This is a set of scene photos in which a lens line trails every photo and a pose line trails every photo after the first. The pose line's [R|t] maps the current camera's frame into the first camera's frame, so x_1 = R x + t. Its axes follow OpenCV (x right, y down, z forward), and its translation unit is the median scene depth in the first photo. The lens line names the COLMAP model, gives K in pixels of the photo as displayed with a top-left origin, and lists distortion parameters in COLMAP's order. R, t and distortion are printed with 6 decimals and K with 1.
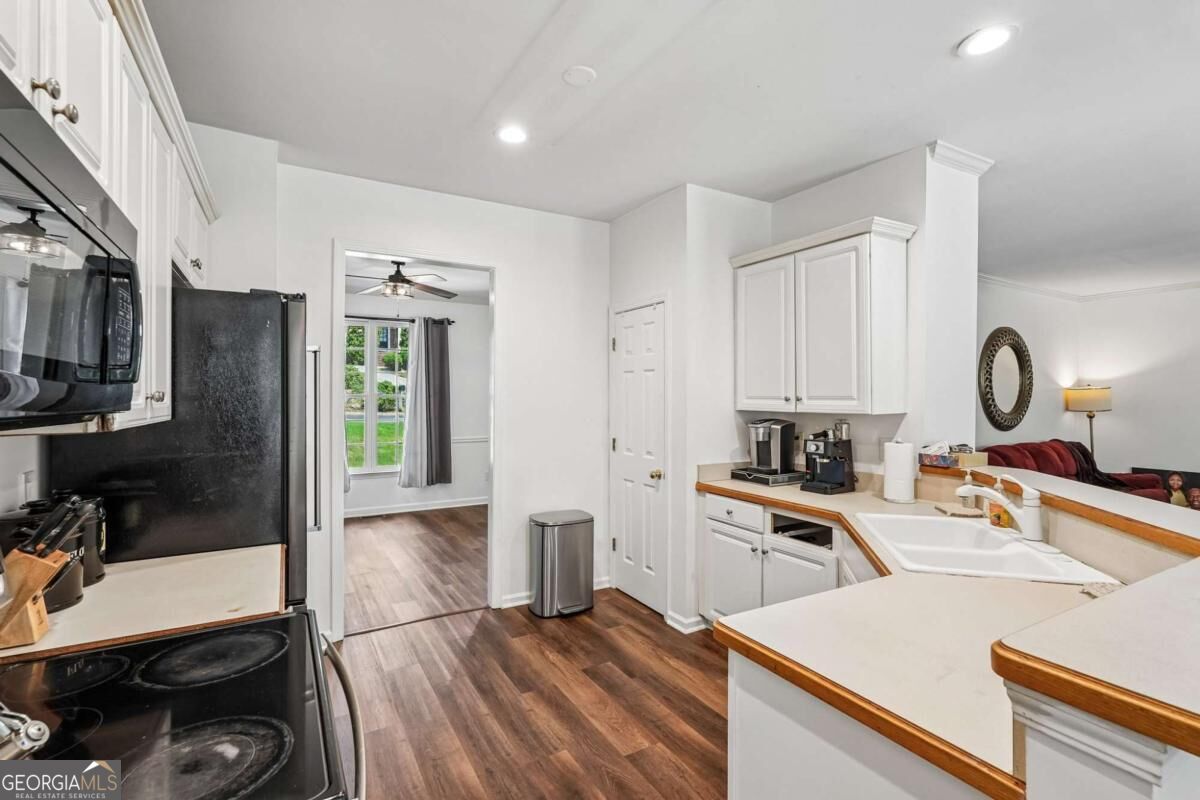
lens RADIAL K [[549.9, 0, 600.0], [0, 549.9, 400.0], [0, 0, 1]] dist [-0.014744, 0.008334]
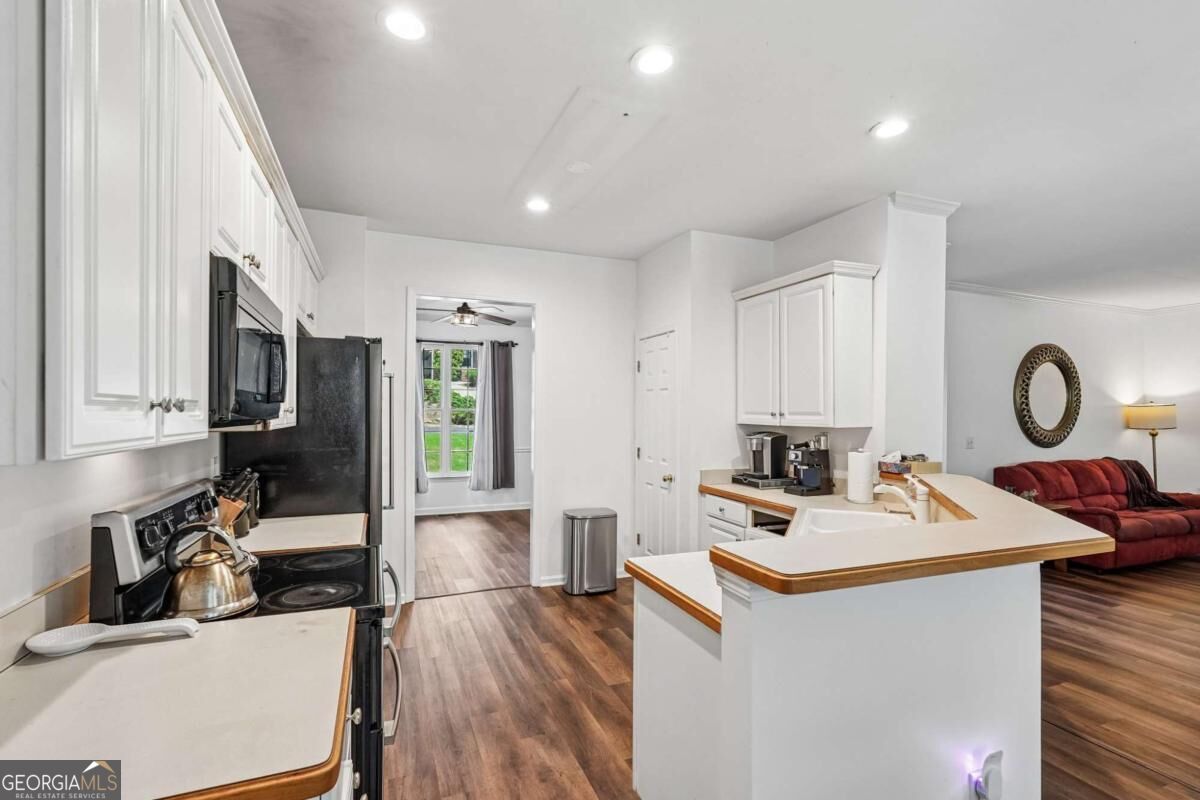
lens RADIAL K [[548.4, 0, 598.9], [0, 548.4, 419.6], [0, 0, 1]] dist [-0.013266, 0.000069]
pose [[0.990057, 0.006764, -0.140502, 0.137899], [-0.005503, 0.999941, 0.009357, 0.000576], [0.140557, -0.008491, 0.990036, -0.203682]]
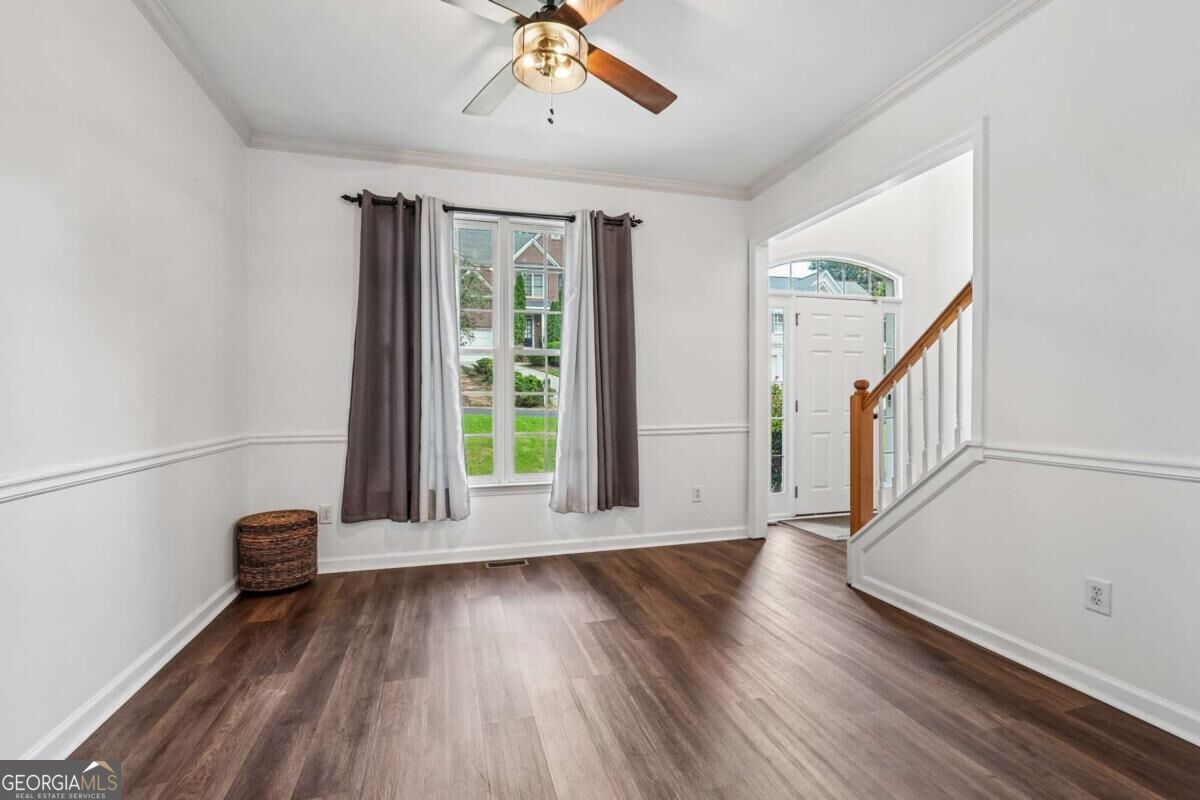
lens RADIAL K [[554.1, 0, 600.0], [0, 554.1, 400.0], [0, 0, 1]] dist [0.000270, 0.000614]
pose [[0.969380, -0.006331, -0.245485, -0.404281], [0.007148, 0.999971, 0.002437, 0.096637], [0.245463, -0.004117, 0.969397, 1.052253]]
